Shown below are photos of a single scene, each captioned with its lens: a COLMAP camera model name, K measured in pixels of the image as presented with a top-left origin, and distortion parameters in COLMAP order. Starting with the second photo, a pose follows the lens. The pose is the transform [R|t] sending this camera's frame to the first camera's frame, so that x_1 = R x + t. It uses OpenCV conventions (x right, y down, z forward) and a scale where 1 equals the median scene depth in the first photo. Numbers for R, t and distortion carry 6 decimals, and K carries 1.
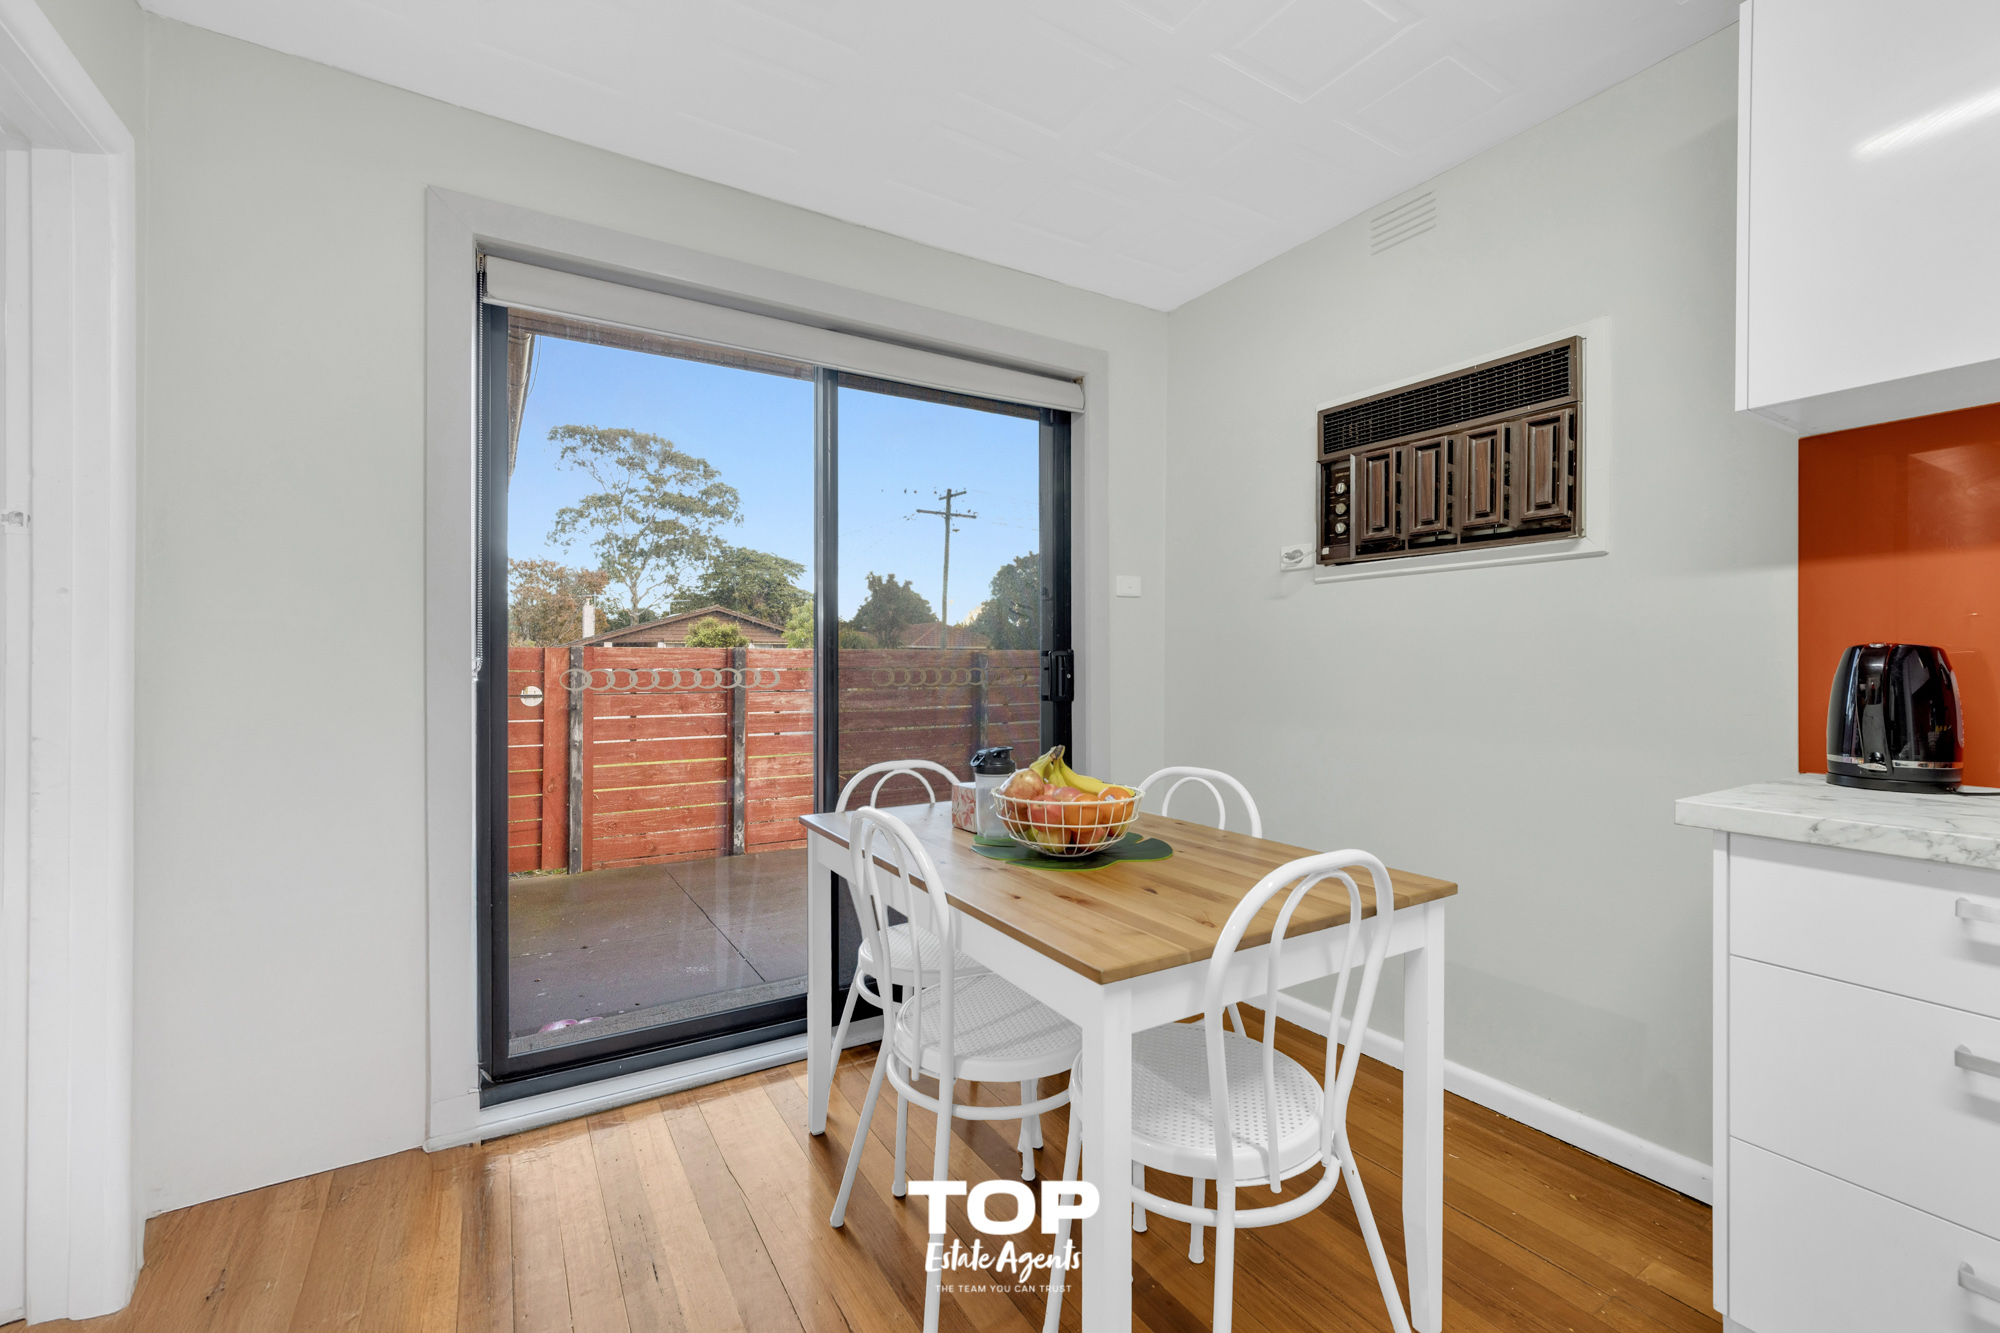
lens RADIAL K [[825.7, 0, 1000.0], [0, 825.7, 666.5], [0, 0, 1]] dist [0.003012, 0.000051]
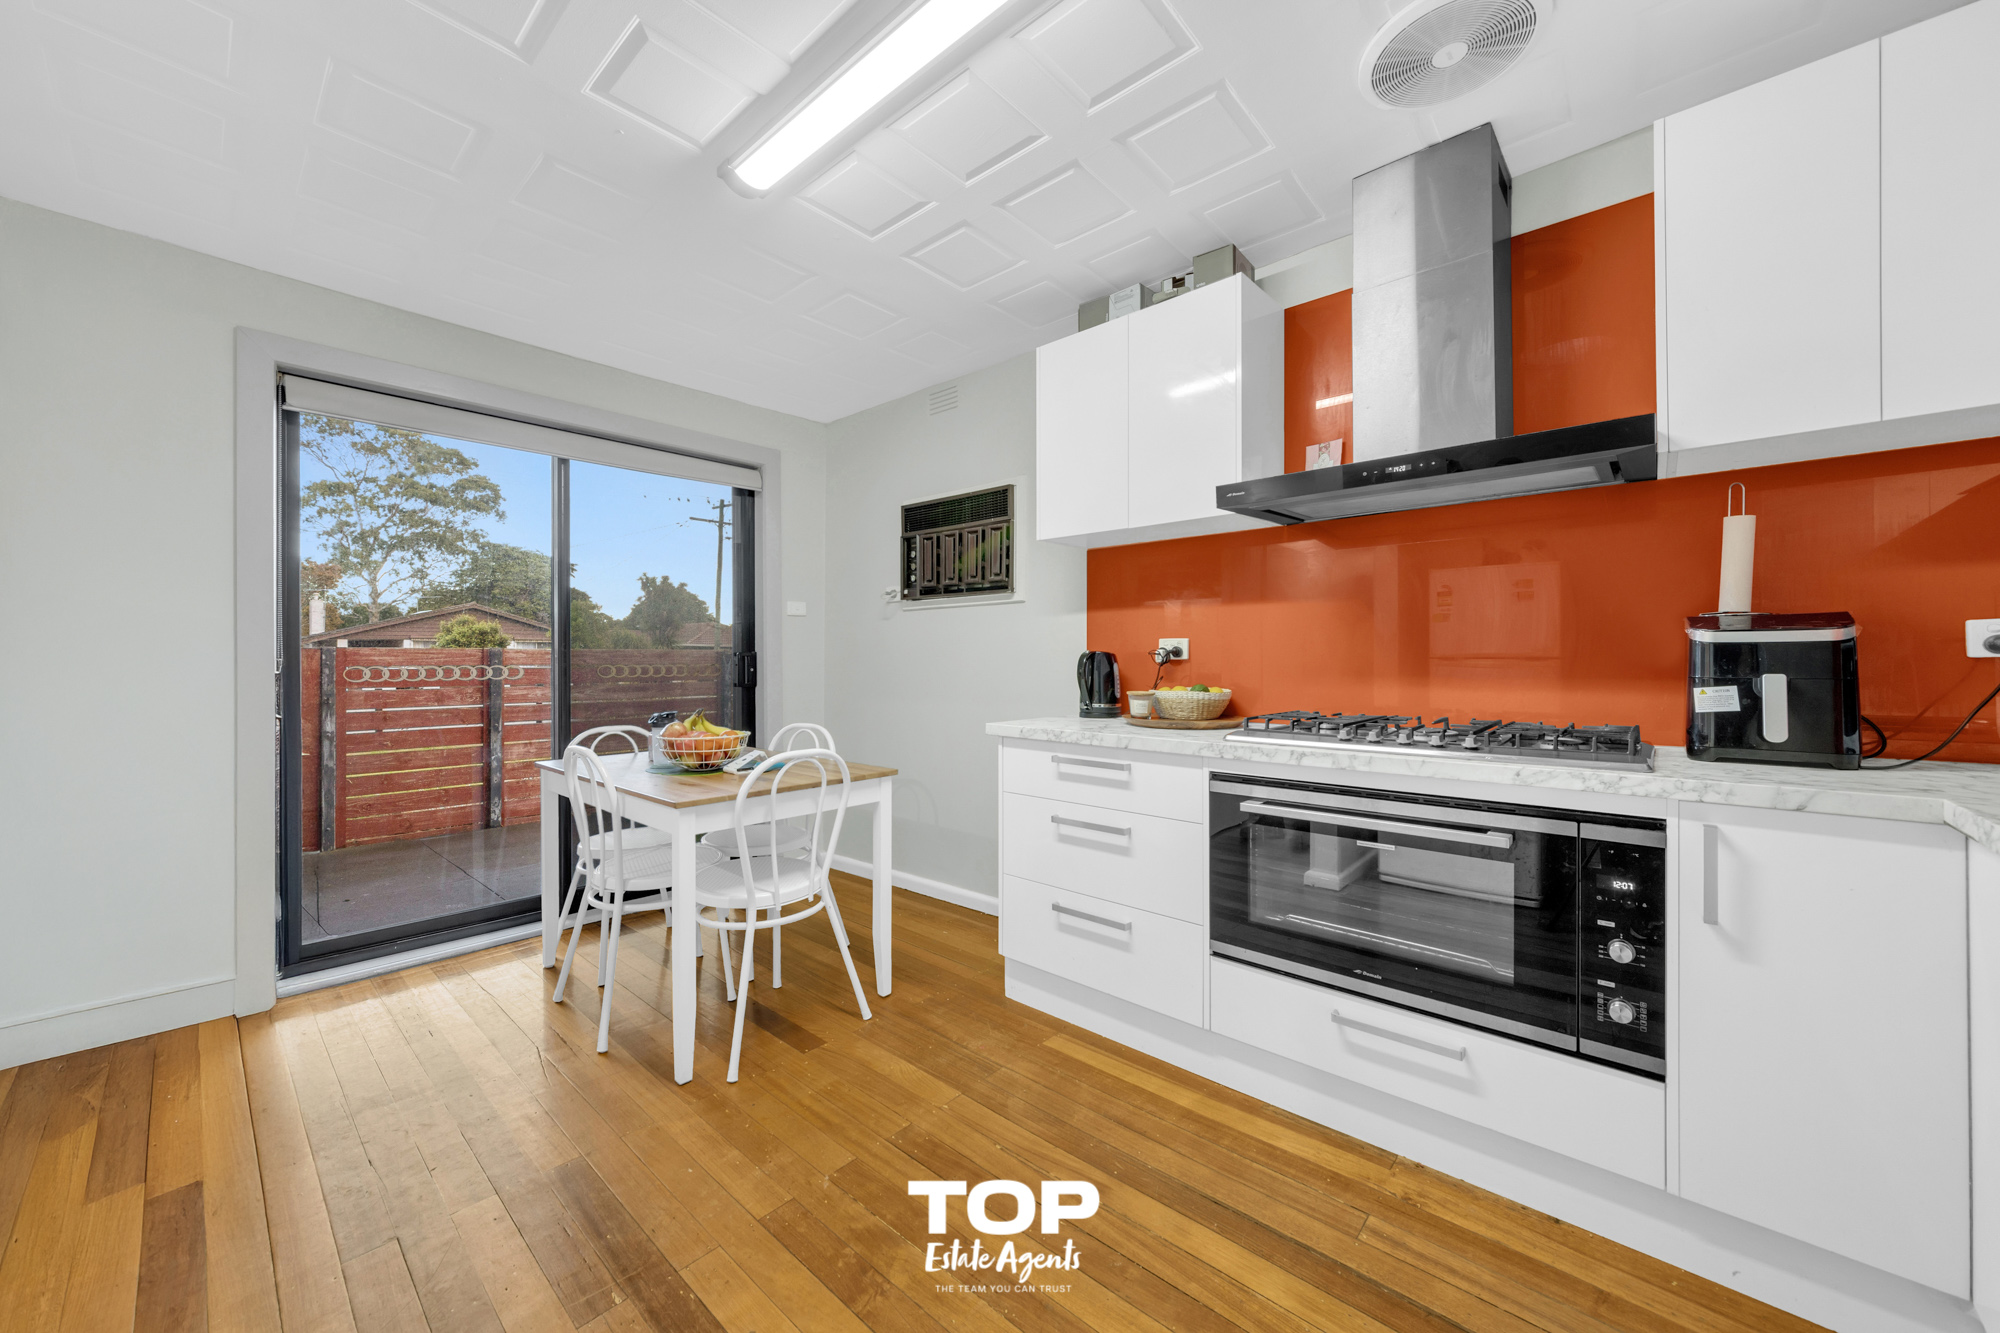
lens RADIAL K [[741.5, 0, 1003.9], [0, 741.5, 655.5], [0, 0, 1]] dist [-0.001940, -0.000179]
pose [[0.958028, -0.002822, 0.286660, 0.112990], [0.005295, 0.999955, -0.007851, -0.000732], [-0.286625, 0.009039, 0.958000, -0.327682]]
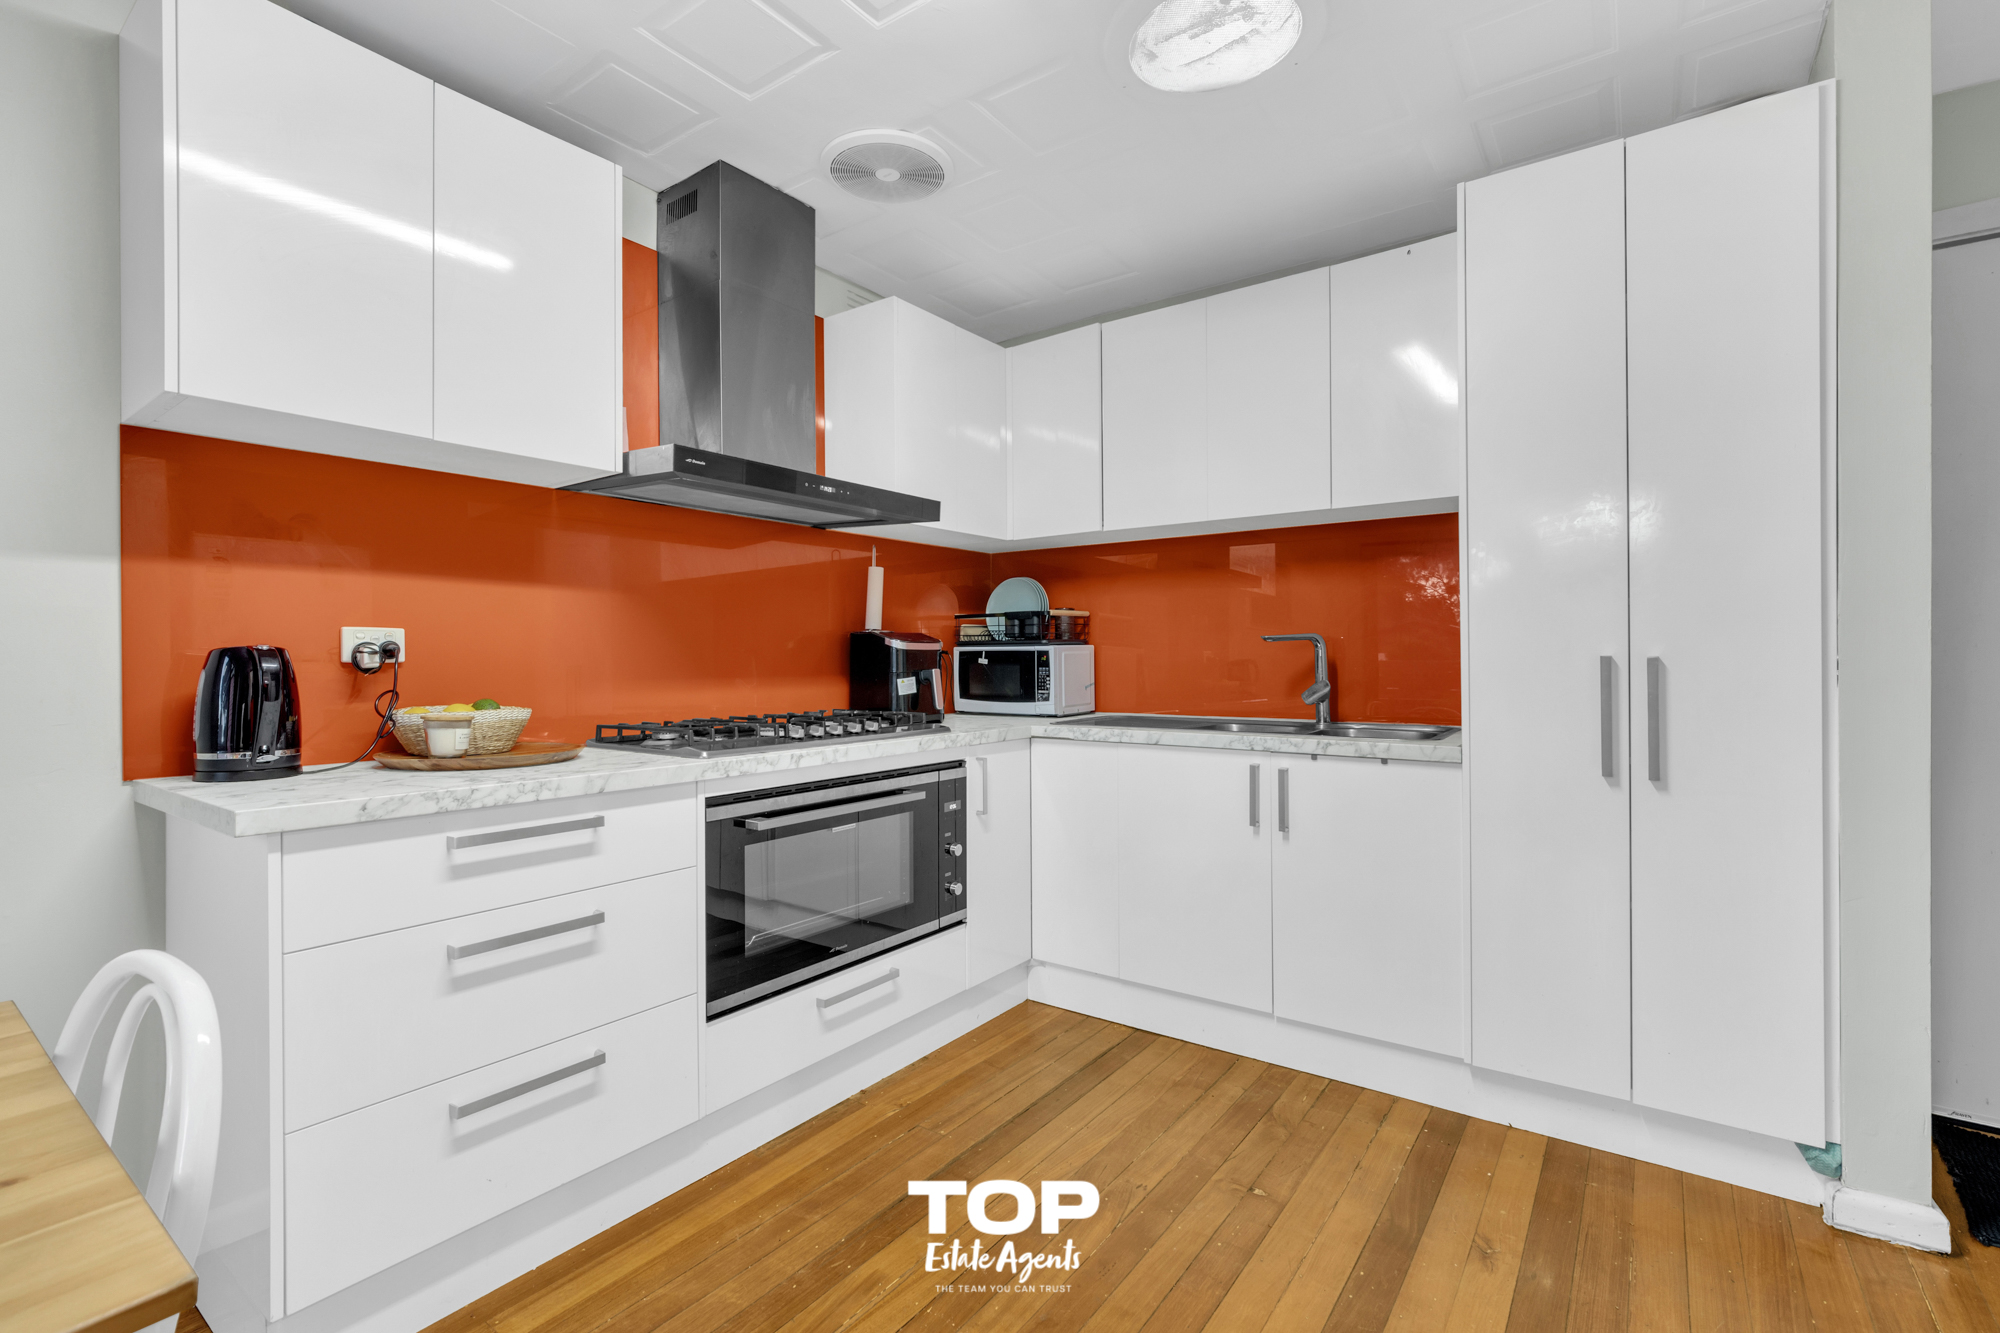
lens RADIAL K [[901.4, 0, 999.4], [0, 901.4, 659.4], [0, 0, 1]] dist [-0.000502, -0.000074]
pose [[-0.379619, 0.001023, 0.925142, -0.165897], [0.008686, 0.999959, 0.002458, -0.001811], [-0.925102, 0.008969, -0.379612, 0.219073]]
